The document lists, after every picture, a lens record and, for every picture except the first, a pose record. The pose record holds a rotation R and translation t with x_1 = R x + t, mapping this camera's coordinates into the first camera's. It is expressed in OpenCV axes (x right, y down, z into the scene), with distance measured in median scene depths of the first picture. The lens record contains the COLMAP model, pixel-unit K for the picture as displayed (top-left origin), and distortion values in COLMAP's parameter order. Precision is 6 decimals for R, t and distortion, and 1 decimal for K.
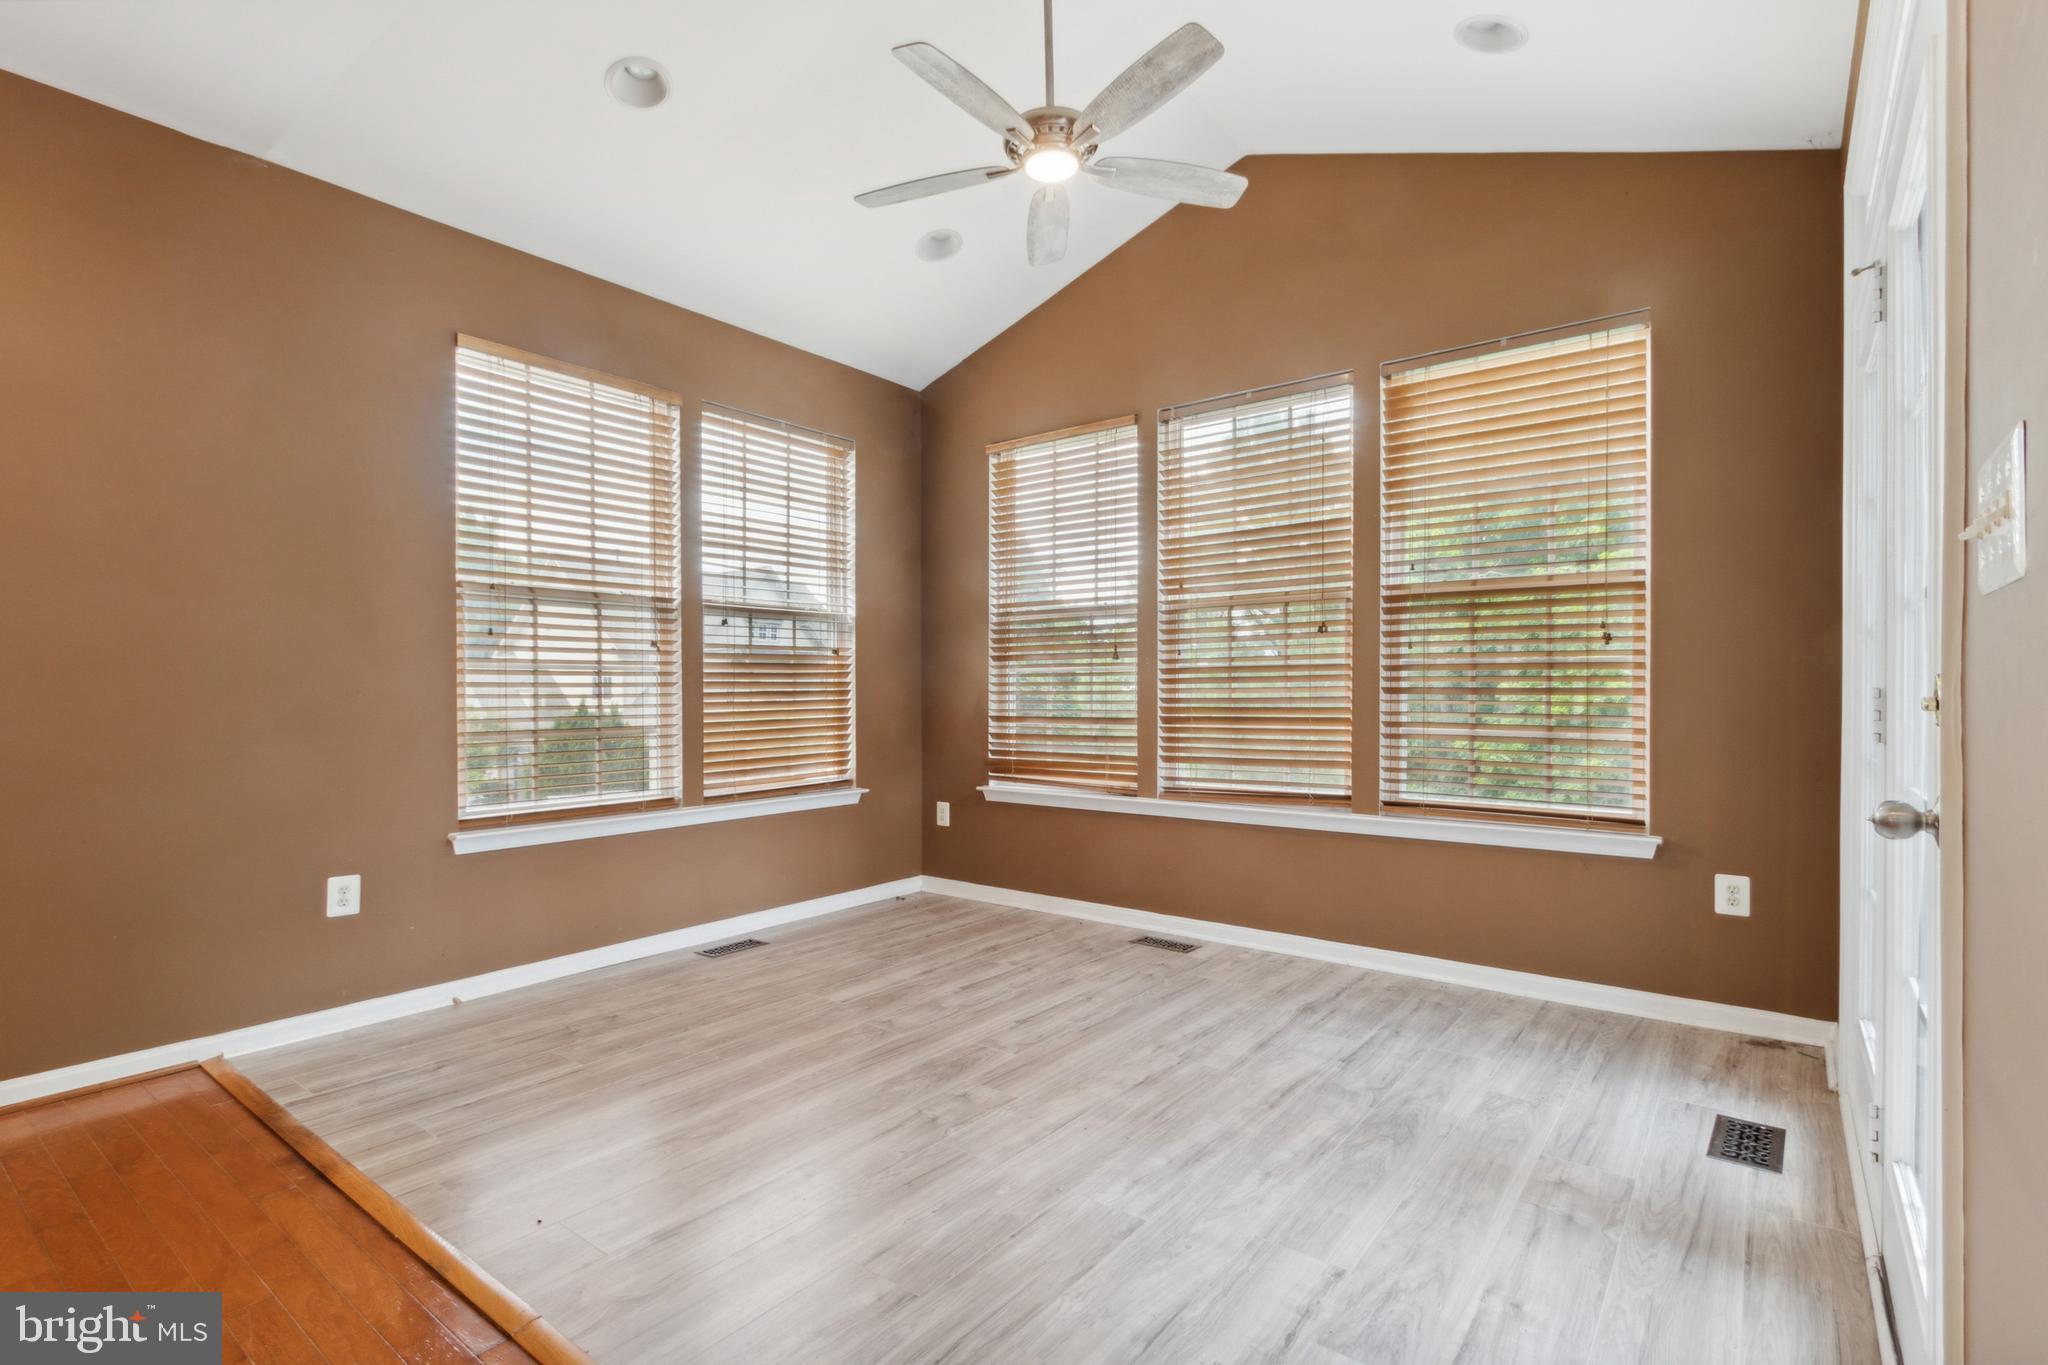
lens RADIAL K [[958.9, 0, 1028.5], [0, 958.9, 691.7], [0, 0, 1]] dist [0.000041, 0.000091]
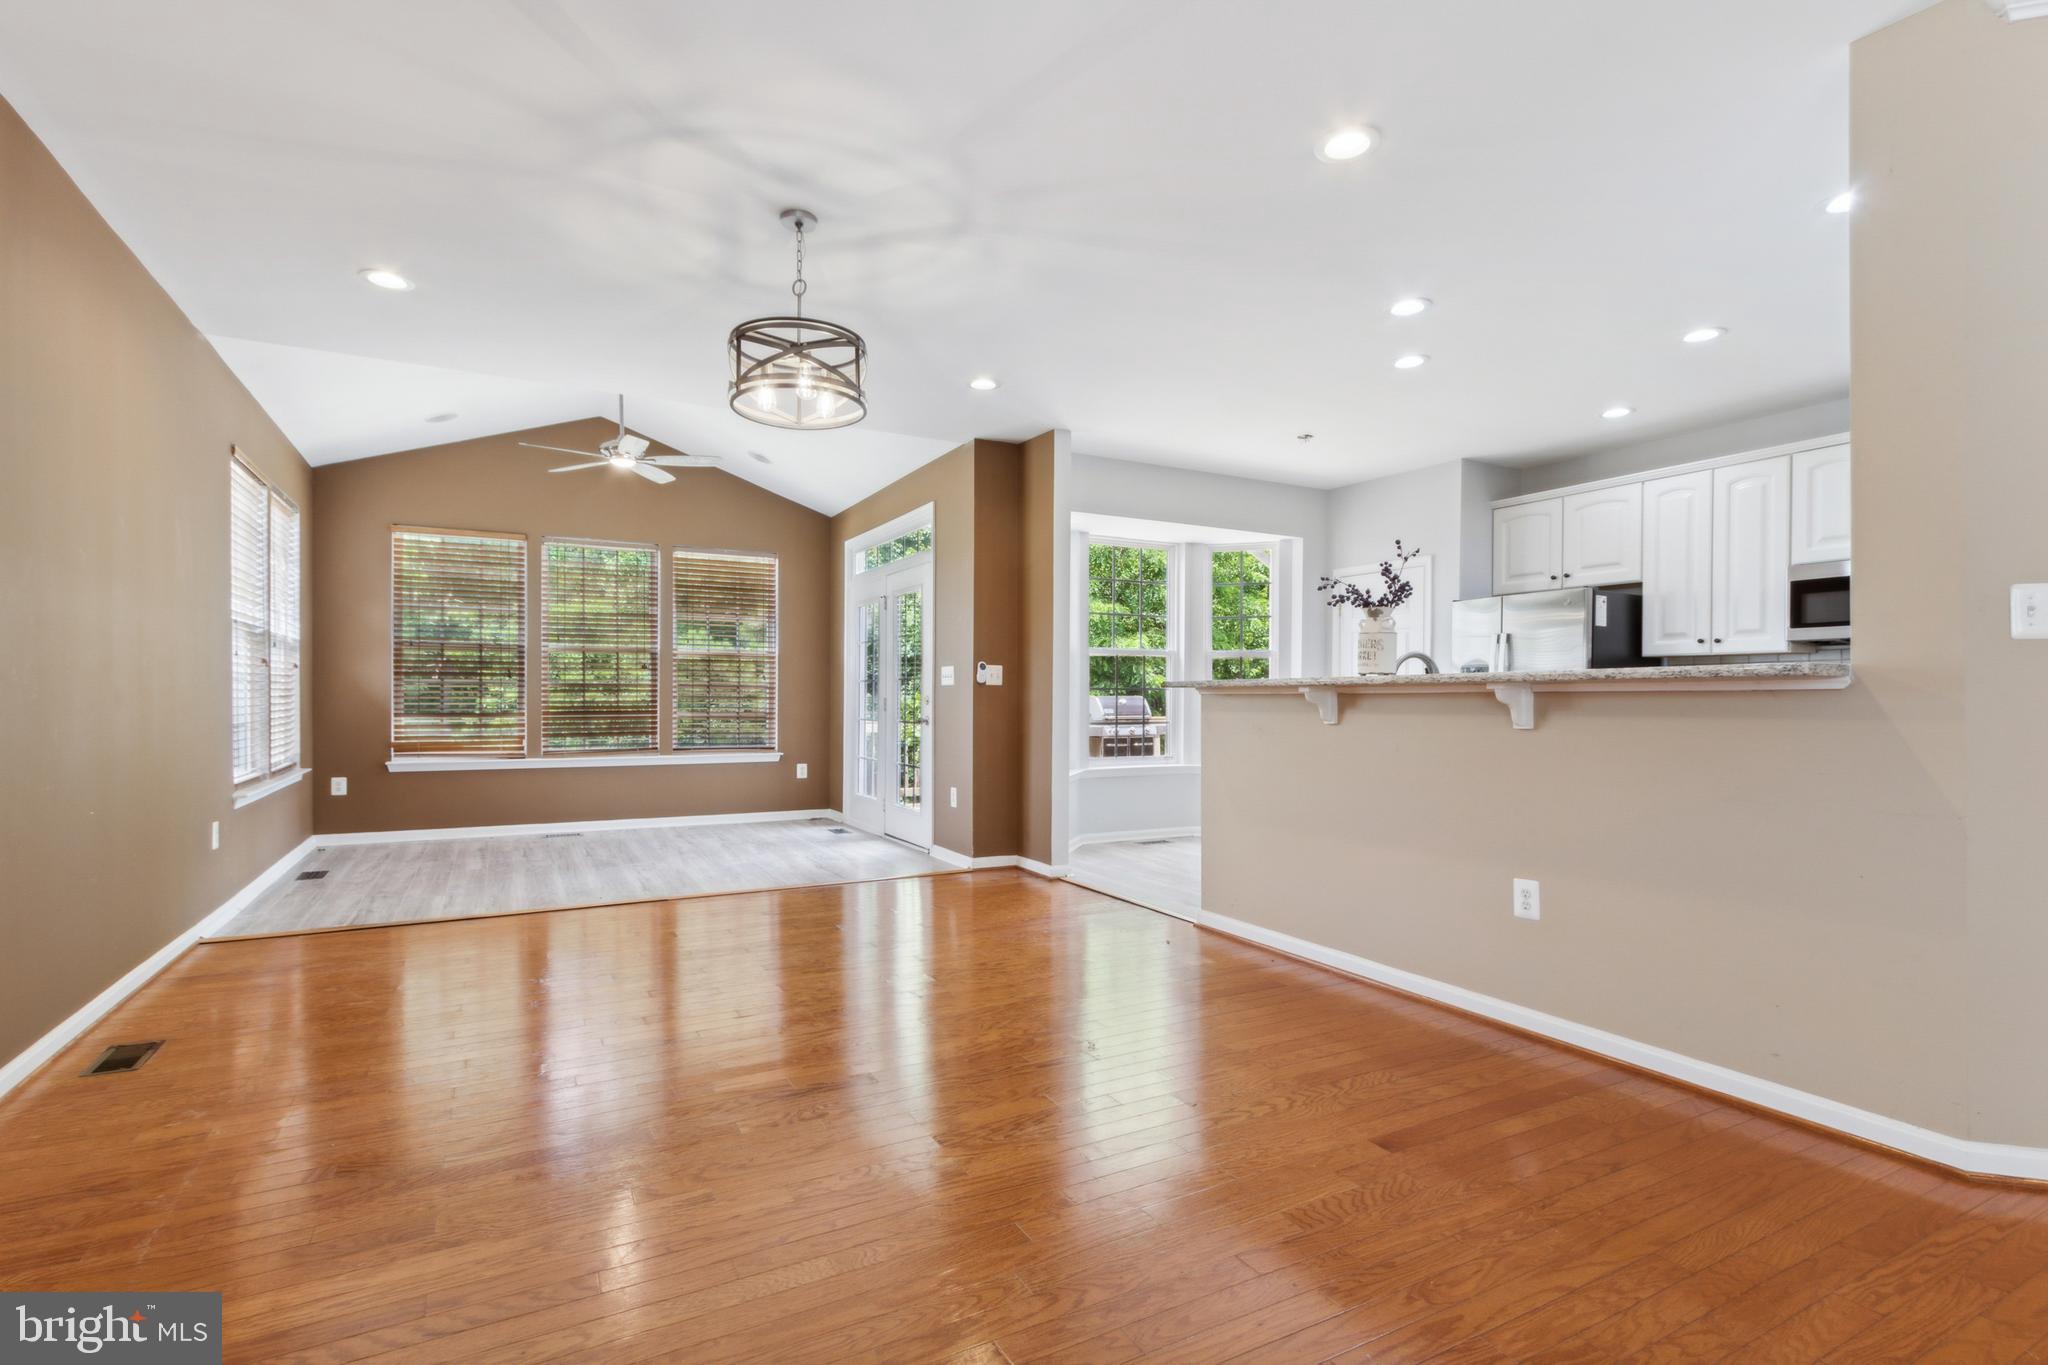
lens RADIAL K [[958.9, 0, 1028.5], [0, 958.9, 691.7], [0, 0, 1]] dist [0.000041, 0.000091]
pose [[0.401990, 0.004006, 0.915635, -1.241377], [-0.007990, 0.999968, -0.000868, -0.016906], [-0.915609, -0.006967, 0.402009, -0.577404]]
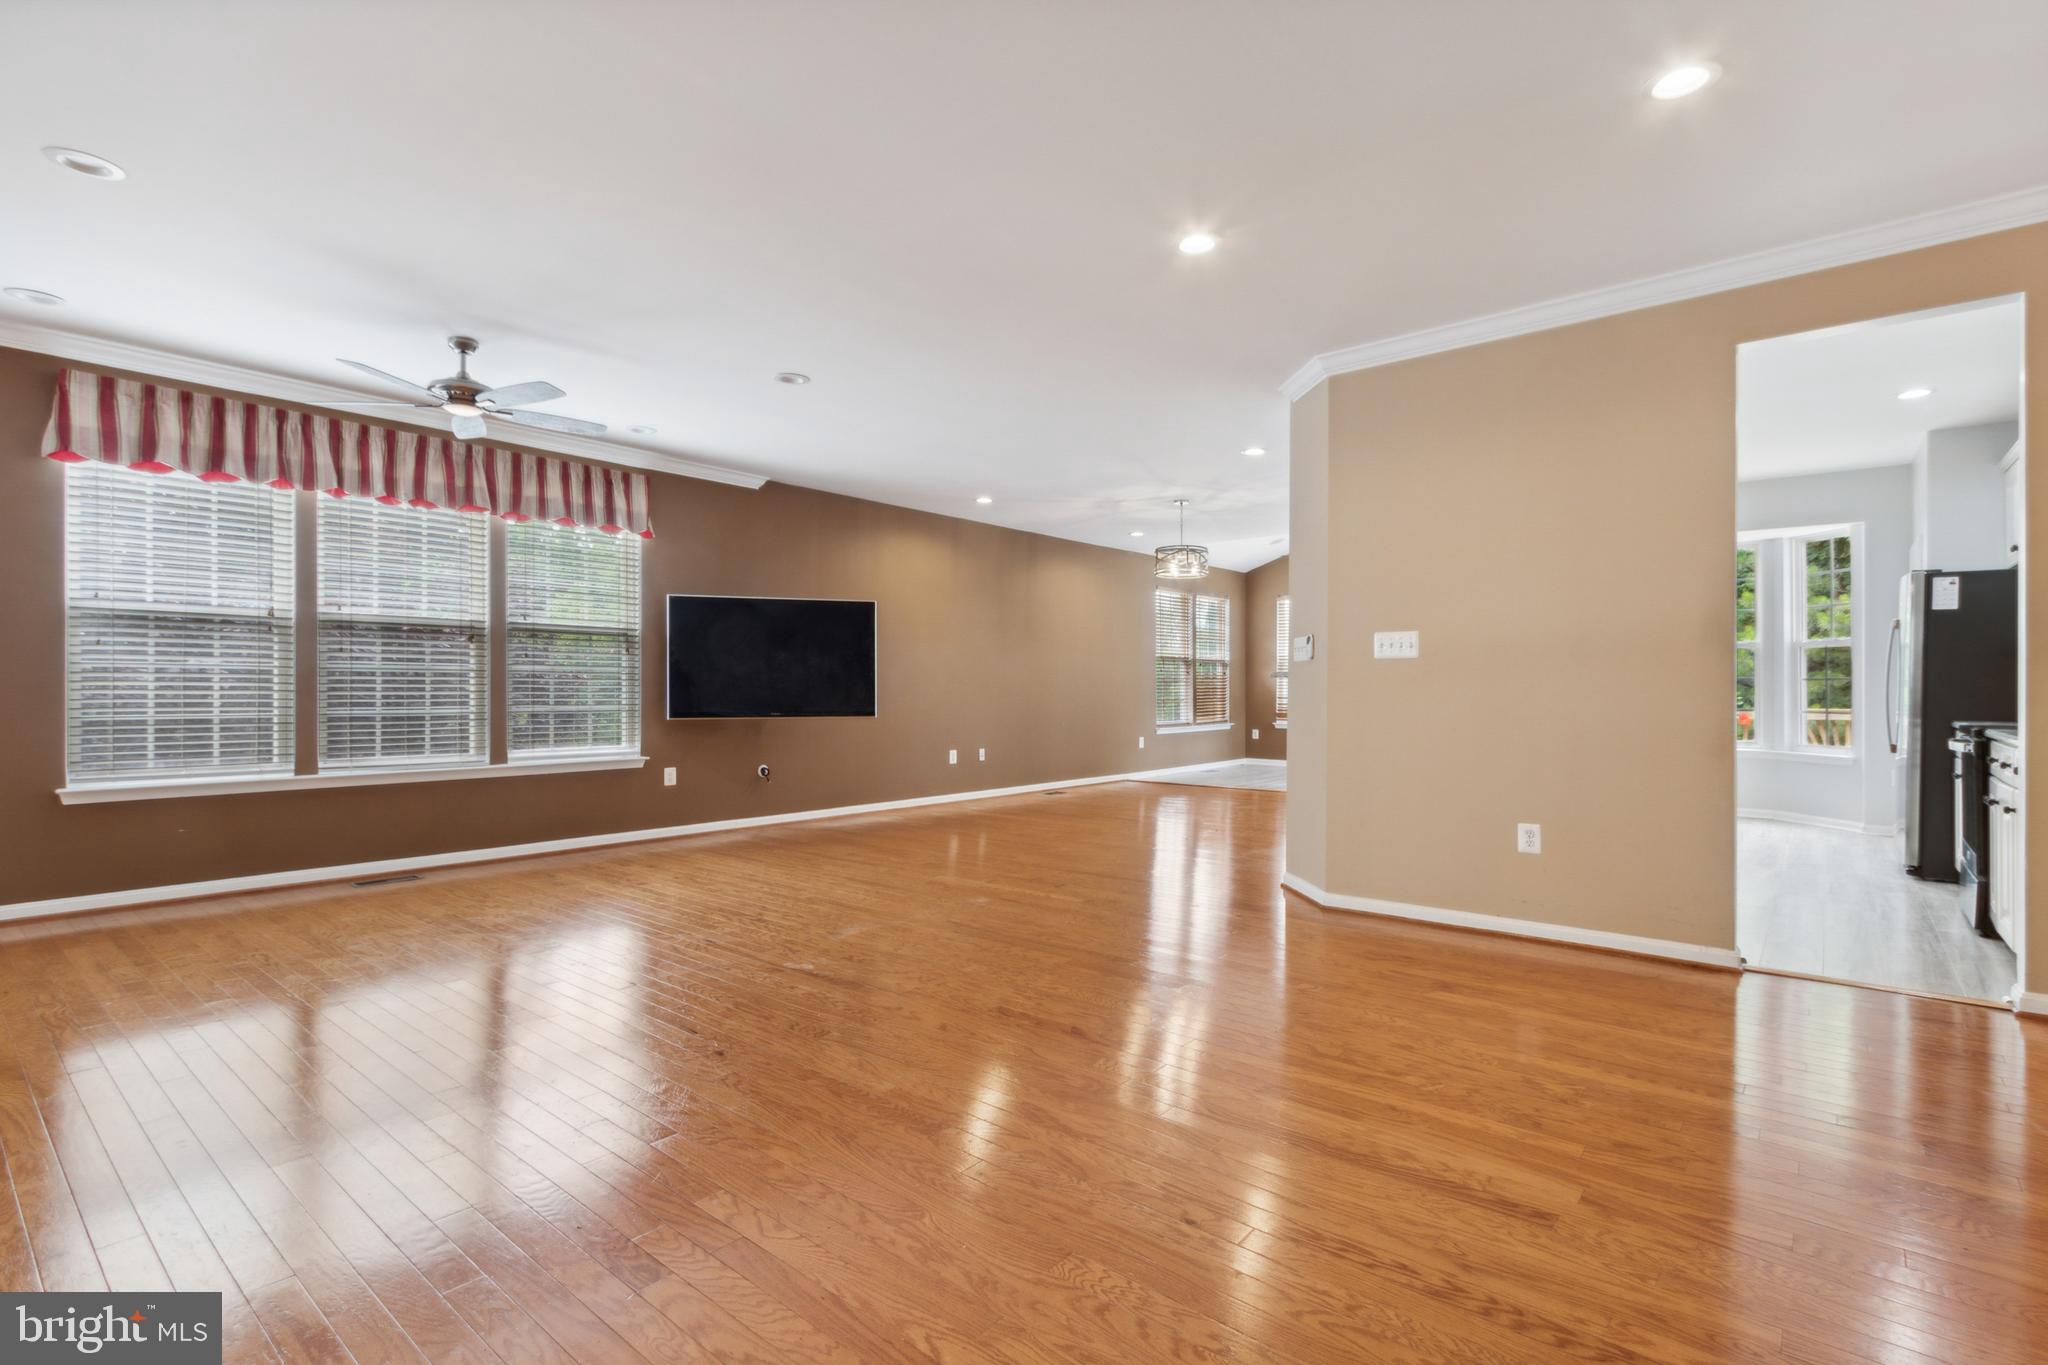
lens RADIAL K [[968.7, 0, 1025.7], [0, 968.7, 681.4], [0, 0, 1]] dist [0.002505, 0.000005]
pose [[0.999144, -0.000970, -0.041363, -0.812257], [0.000890, 0.999998, -0.001953, -0.017890], [0.041365, 0.001914, 0.999142, -2.257028]]
